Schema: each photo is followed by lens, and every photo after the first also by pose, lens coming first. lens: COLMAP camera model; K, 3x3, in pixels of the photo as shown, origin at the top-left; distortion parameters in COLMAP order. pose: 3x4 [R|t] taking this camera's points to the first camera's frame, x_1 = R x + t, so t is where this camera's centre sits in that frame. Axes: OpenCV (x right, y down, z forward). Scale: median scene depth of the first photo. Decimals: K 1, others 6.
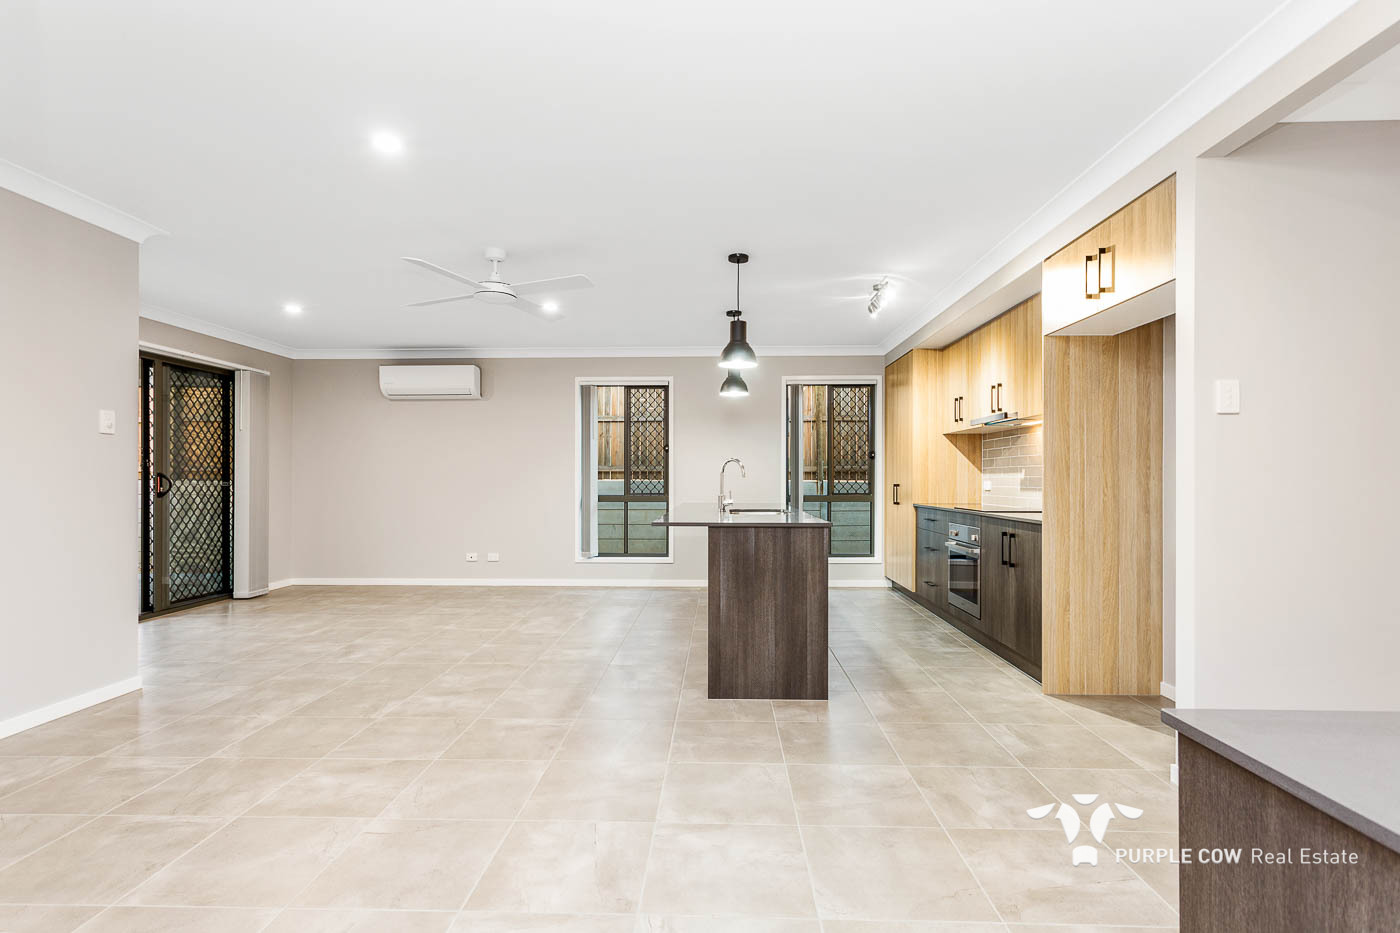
lens RADIAL K [[669.0, 0, 700.8], [0, 669.0, 472.9], [0, 0, 1]] dist [-0.001182, 0.000349]
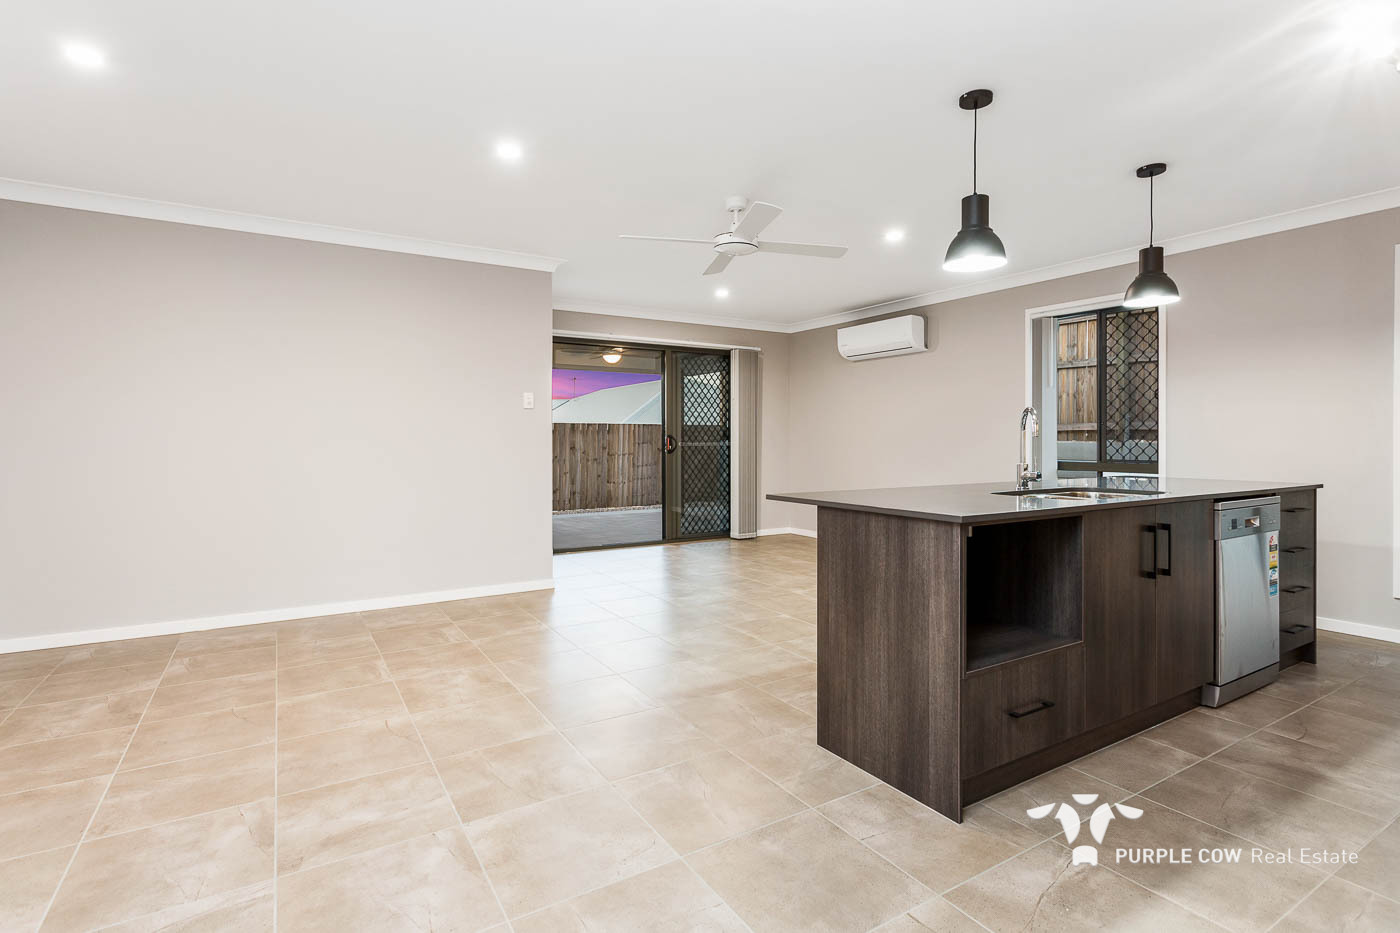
lens RADIAL K [[682.6, 0, 703.3], [0, 682.6, 439.9], [0, 0, 1]] dist [0.000859, 0.000387]
pose [[0.549572, 0.000309, -0.835446, 0.555289], [0.006760, 0.999966, 0.004817, 0.005598], [0.835419, -0.008295, 0.549551, 0.494286]]
